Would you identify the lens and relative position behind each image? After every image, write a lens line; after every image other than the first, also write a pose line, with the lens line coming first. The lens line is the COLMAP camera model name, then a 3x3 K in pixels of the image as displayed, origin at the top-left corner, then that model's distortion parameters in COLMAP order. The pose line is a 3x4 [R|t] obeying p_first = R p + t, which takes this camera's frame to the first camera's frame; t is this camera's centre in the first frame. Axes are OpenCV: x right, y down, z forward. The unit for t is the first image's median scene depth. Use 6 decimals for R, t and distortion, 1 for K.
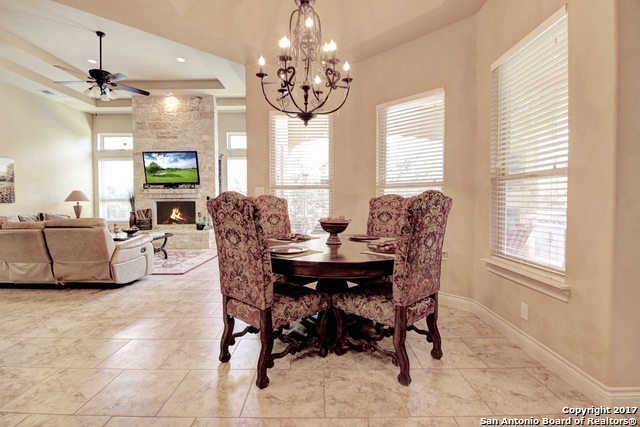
lens RADIAL K [[299.3, 0, 320.0], [0, 299.3, 213.5], [0, 0, 1]] dist [-0.004956, -0.000641]
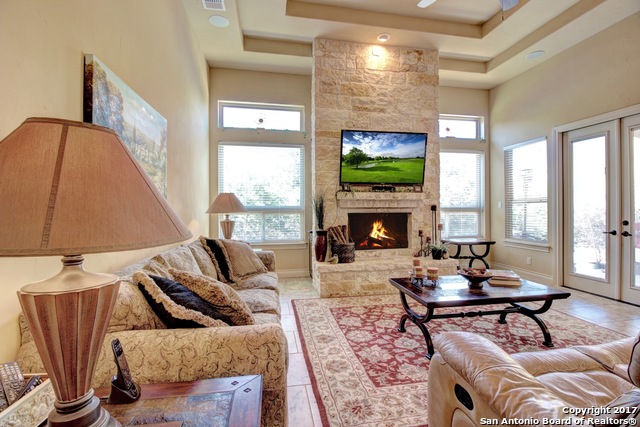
lens RADIAL K [[295.0, 0, 322.8], [0, 295.0, 210.4], [0, 0, 1]] dist [-0.001971, -0.000465]
pose [[0.981274, 0.000874, 0.192617, -1.844637], [0.006066, 0.999353, -0.035439, -0.062073], [-0.192524, 0.035944, 0.980634, 1.081825]]
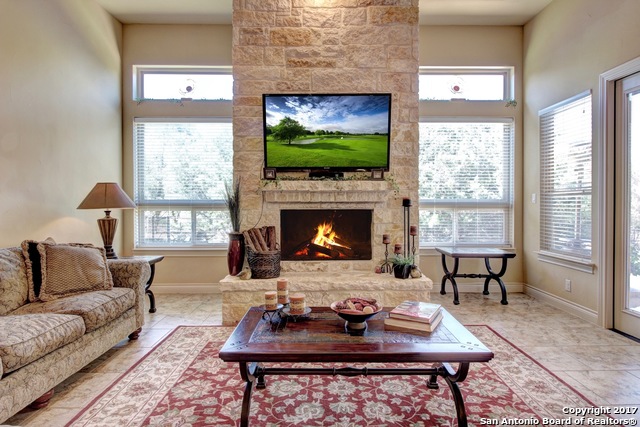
lens RADIAL K [[364.8, 0, 322.4], [0, 364.8, 210.2], [0, 0, 1]] dist [0.001980, 0.000596]
pose [[0.999840, 0.004732, 0.017222, -1.280958], [-0.004331, 0.999720, -0.023243, -0.068166], [-0.017327, 0.023165, 0.999581, 1.184088]]
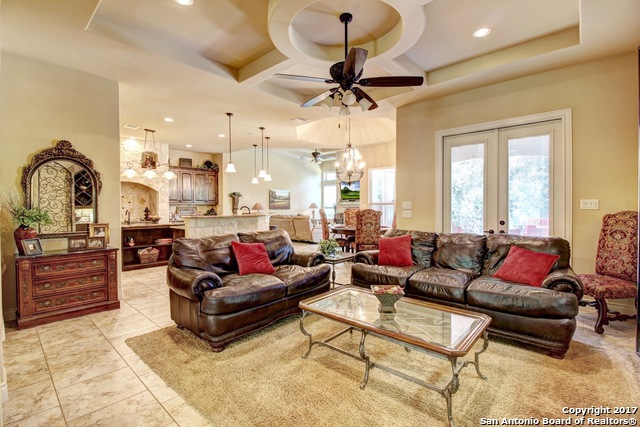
lens RADIAL K [[295.0, 0, 322.8], [0, 295.0, 210.4], [0, 0, 1]] dist [-0.001971, -0.000465]
pose [[0.748133, 0.008226, -0.663497, 1.321774], [-0.023271, 0.999633, -0.013846, -0.004853], [0.663140, 0.025799, 0.748050, -1.050252]]
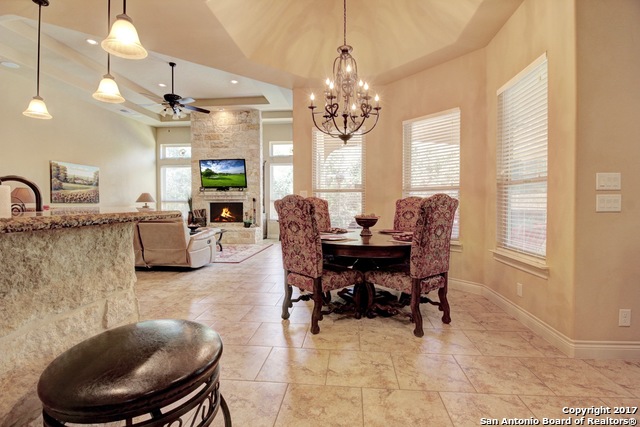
lens RADIAL K [[295.0, 0, 322.8], [0, 295.0, 210.4], [0, 0, 1]] dist [-0.001971, -0.000465]
pose [[0.995409, 0.004994, -0.095587, -0.015379], [-0.006581, 0.999846, -0.016293, 0.014098], [0.095491, 0.016847, 0.995288, -0.226803]]
